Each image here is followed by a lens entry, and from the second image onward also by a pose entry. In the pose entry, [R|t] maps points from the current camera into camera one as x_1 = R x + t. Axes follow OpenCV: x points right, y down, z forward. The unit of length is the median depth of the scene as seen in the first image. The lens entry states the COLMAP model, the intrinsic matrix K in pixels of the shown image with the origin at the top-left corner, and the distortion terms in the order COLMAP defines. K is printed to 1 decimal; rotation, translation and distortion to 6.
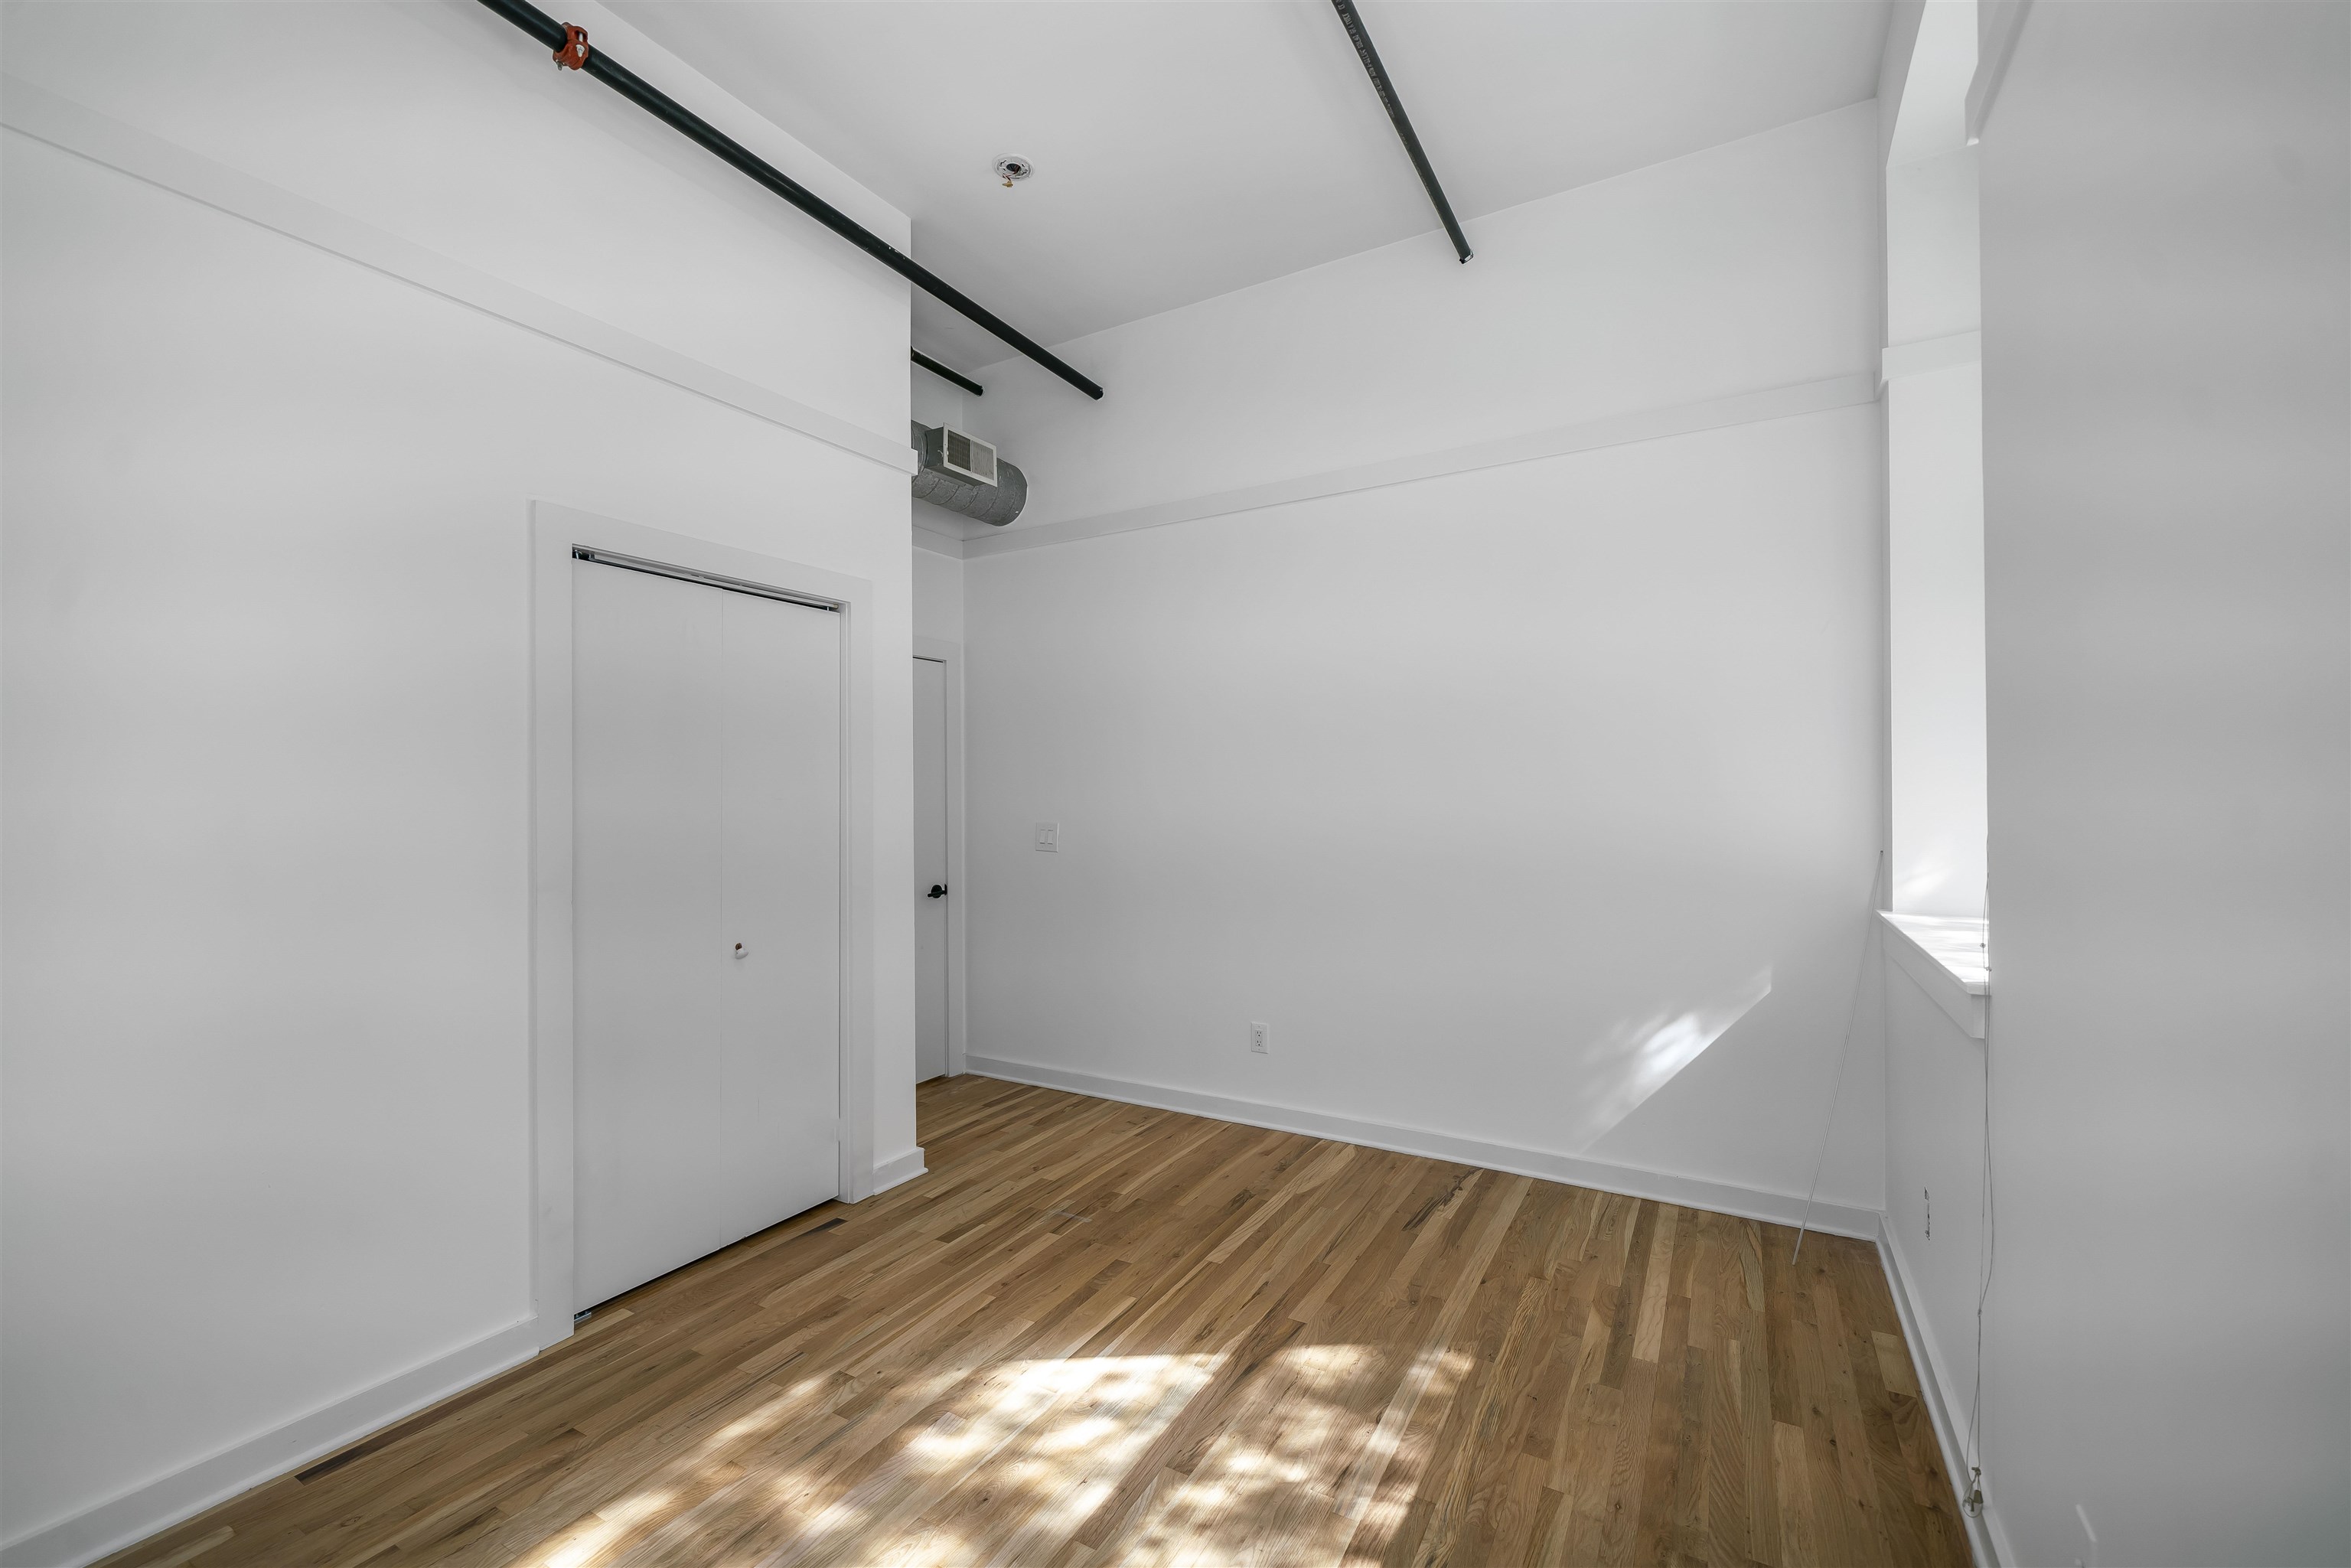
lens RADIAL K [[965.1, 0, 1163.7], [0, 965.1, 790.2], [0, 0, 1]] dist [-0.000486, 0.000316]
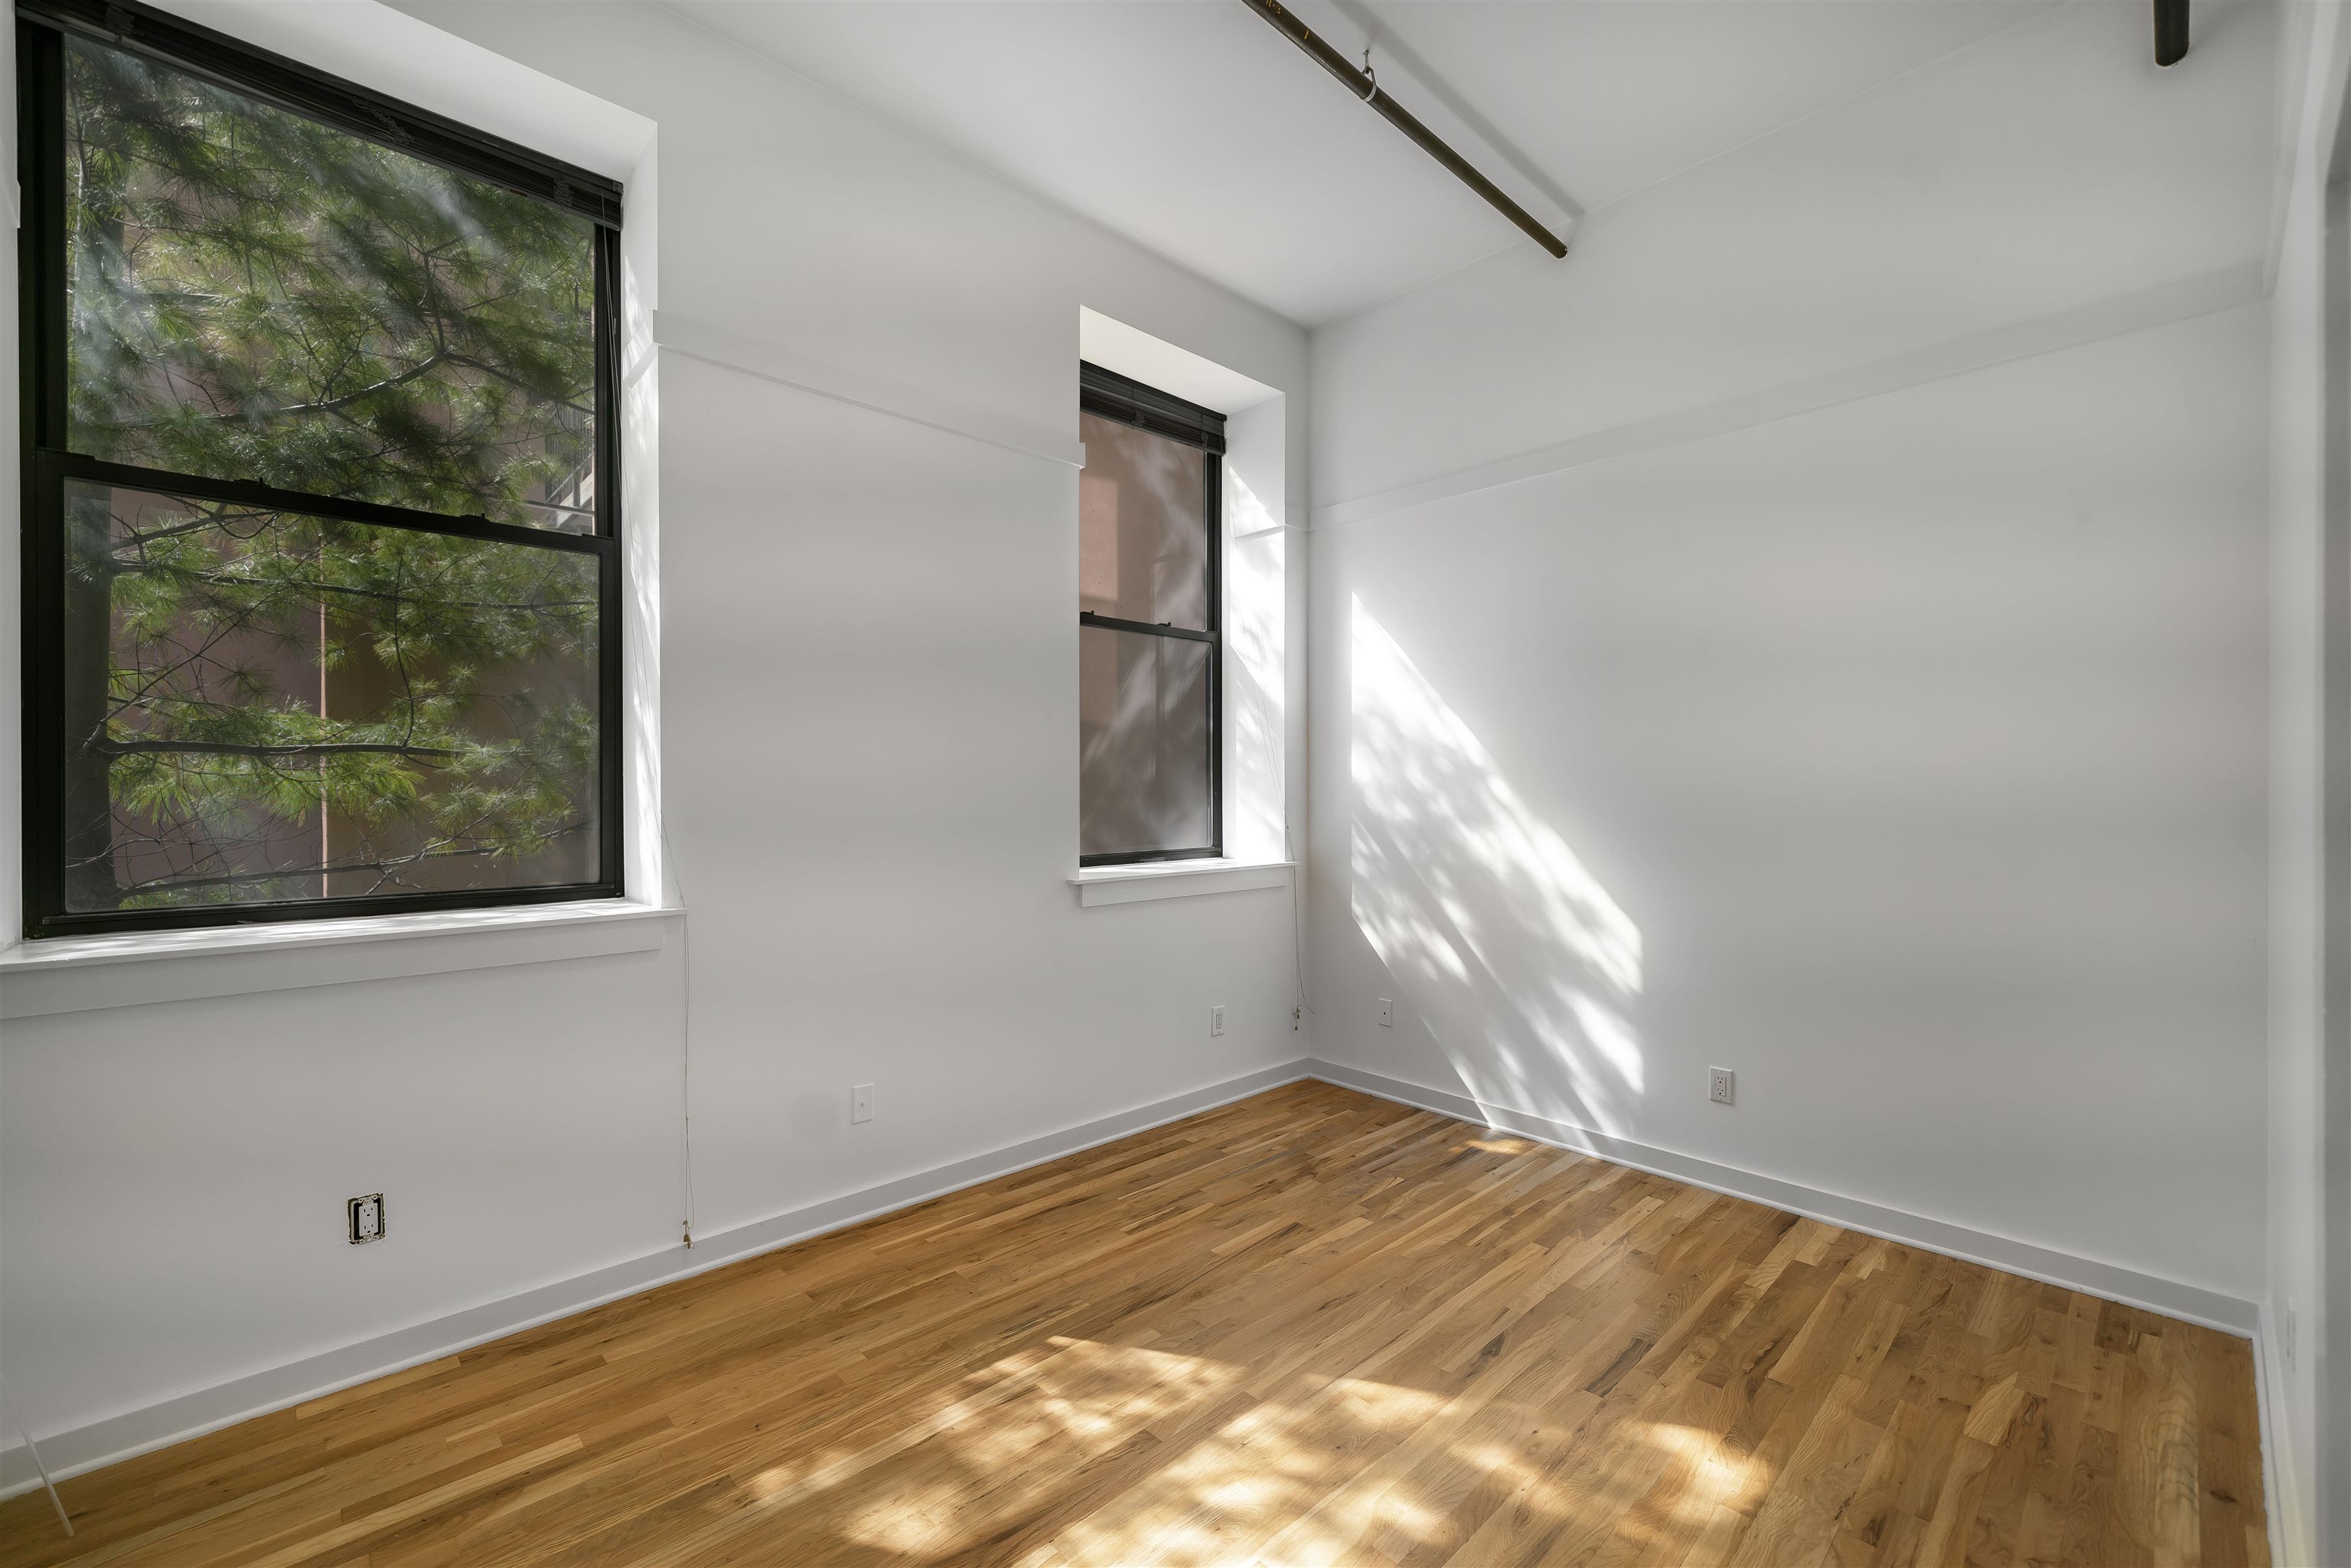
lens RADIAL K [[965.1, 0, 1163.7], [0, 965.1, 790.2], [0, 0, 1]] dist [-0.000486, 0.000316]
pose [[-0.955988, 0.001347, 0.293402, -0.292104], [0.001557, 0.999999, 0.000484, 0.014911], [-0.293401, 0.000919, -0.955989, 1.951527]]
